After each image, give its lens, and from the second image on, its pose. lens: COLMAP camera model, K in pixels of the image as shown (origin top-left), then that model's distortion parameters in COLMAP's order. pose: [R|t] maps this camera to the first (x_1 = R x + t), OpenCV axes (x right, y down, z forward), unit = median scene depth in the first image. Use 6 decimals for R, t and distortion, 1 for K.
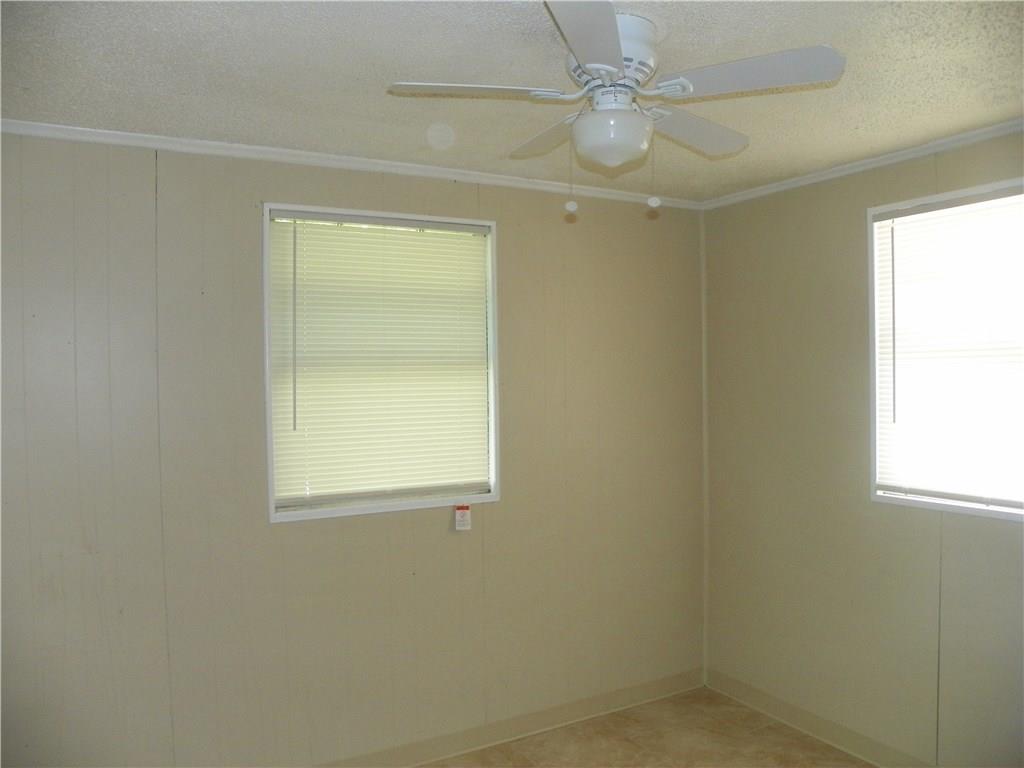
lens RADIAL K [[786.5, 0, 520.4], [0, 786.5, 383.0], [0, 0, 1]] dist [-0.157416, 0.101883]
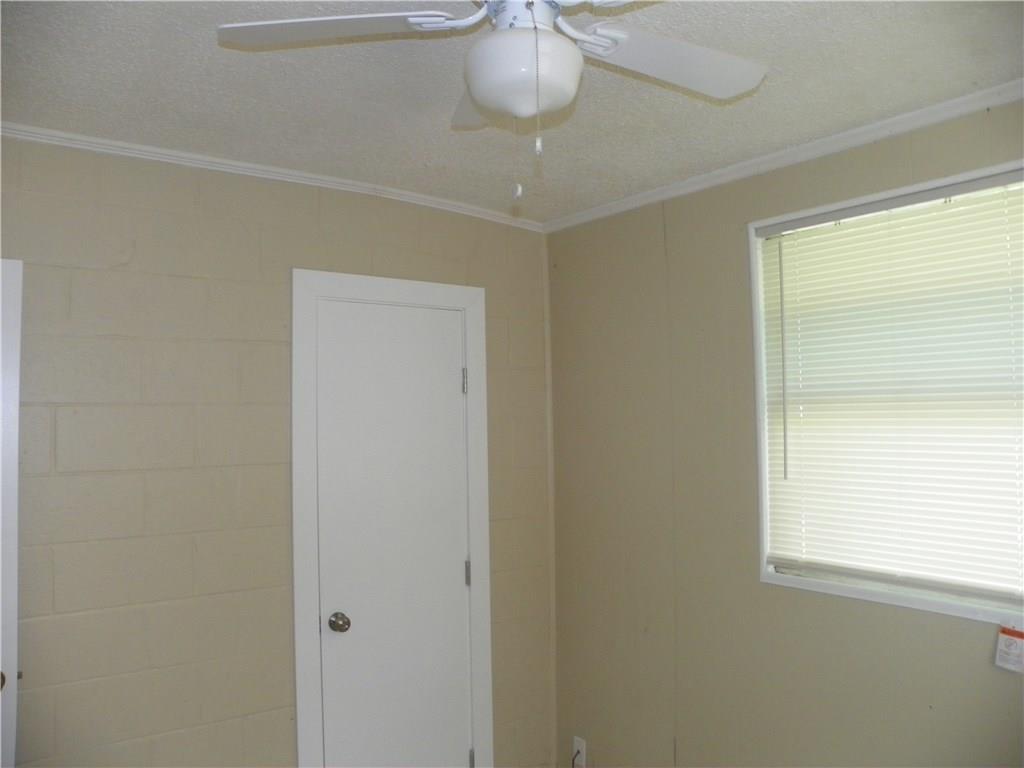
lens RADIAL K [[786.5, 0, 520.4], [0, 786.5, 383.0], [0, 0, 1]] dist [-0.157416, 0.101883]
pose [[0.106154, -0.026875, -0.993986, 0.519736], [-0.002003, 0.999627, -0.027241, -0.020942], [0.994348, 0.004883, 0.106061, 0.620082]]
